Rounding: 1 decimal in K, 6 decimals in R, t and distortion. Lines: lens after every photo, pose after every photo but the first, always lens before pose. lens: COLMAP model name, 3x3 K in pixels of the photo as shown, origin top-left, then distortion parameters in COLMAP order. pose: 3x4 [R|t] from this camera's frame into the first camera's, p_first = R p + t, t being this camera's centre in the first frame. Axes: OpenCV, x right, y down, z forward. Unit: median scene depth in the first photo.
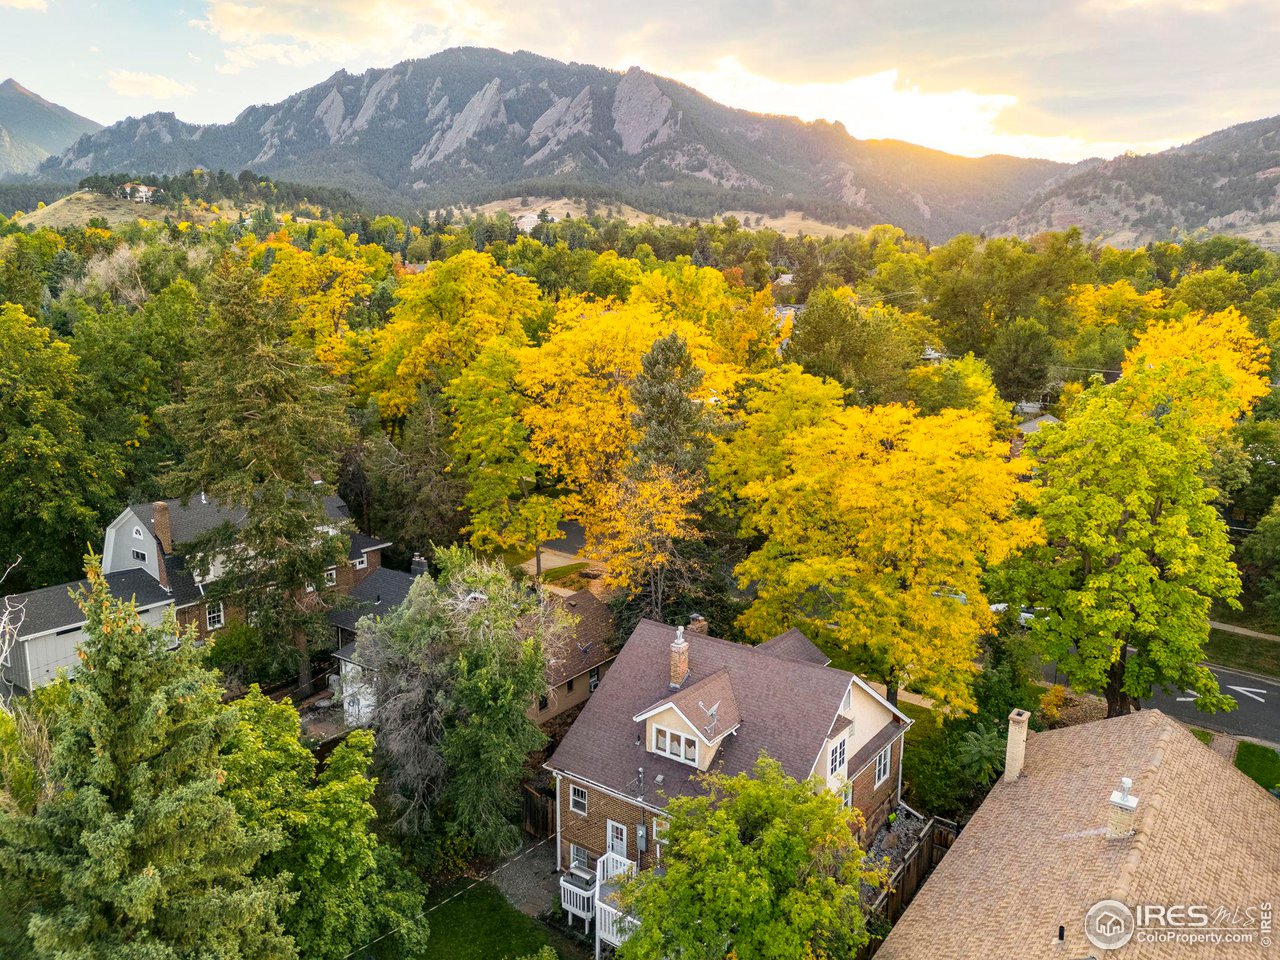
lens RADIAL K [[934.2, 0, 637.2], [0, 934.2, 475.6], [0, 0, 1]] dist [0.071933, -0.067529]
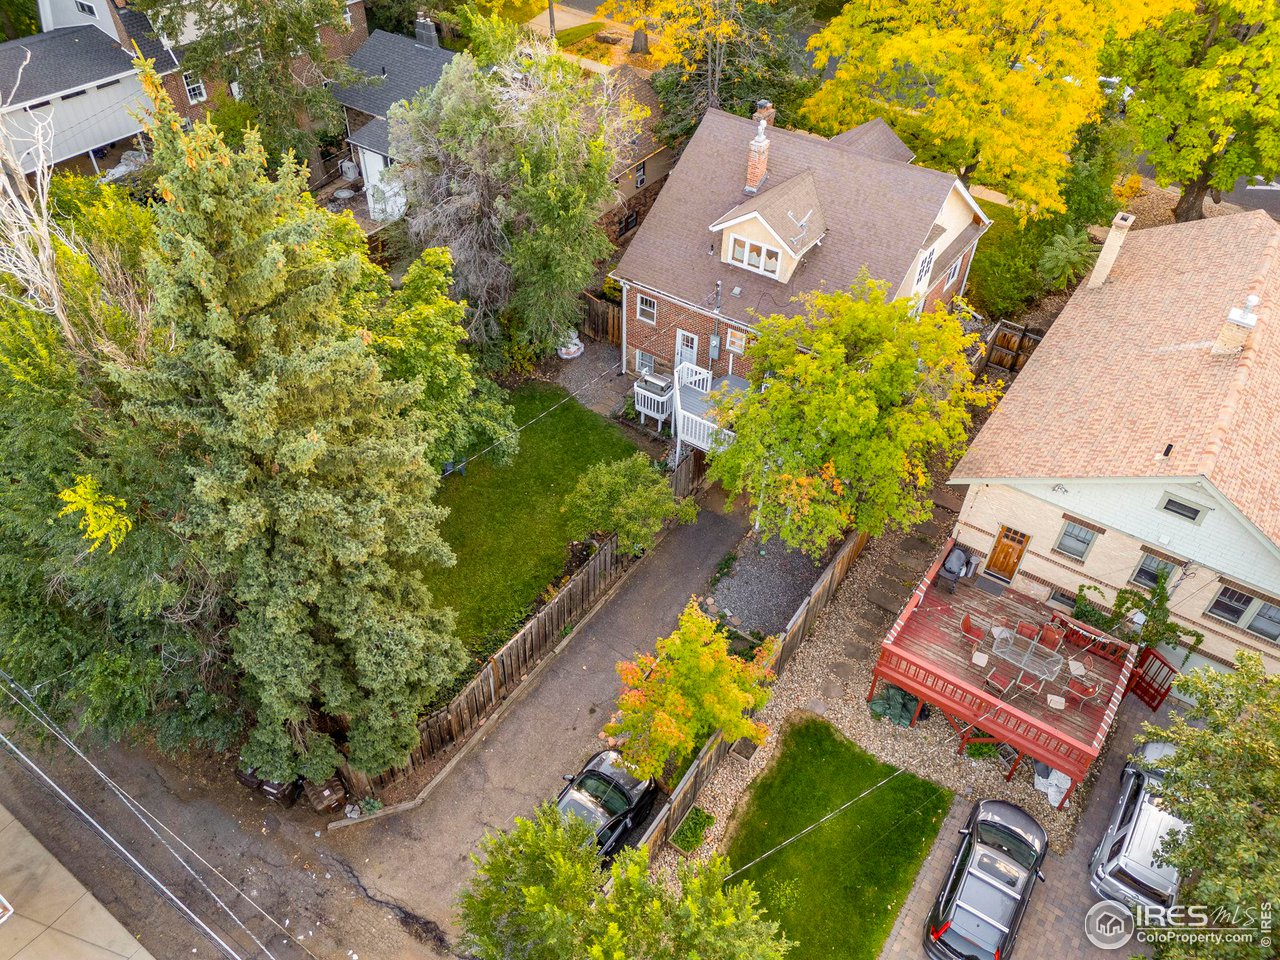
lens RADIAL K [[934.2, 0, 637.2], [0, 934.2, 475.6], [0, 0, 1]] dist [0.071933, -0.067529]
pose [[0.999706, -0.003898, 0.023933, -0.096834], [-0.009184, 0.852586, 0.522506, -0.015352], [-0.022442, -0.522572, 0.852300, 0.084089]]
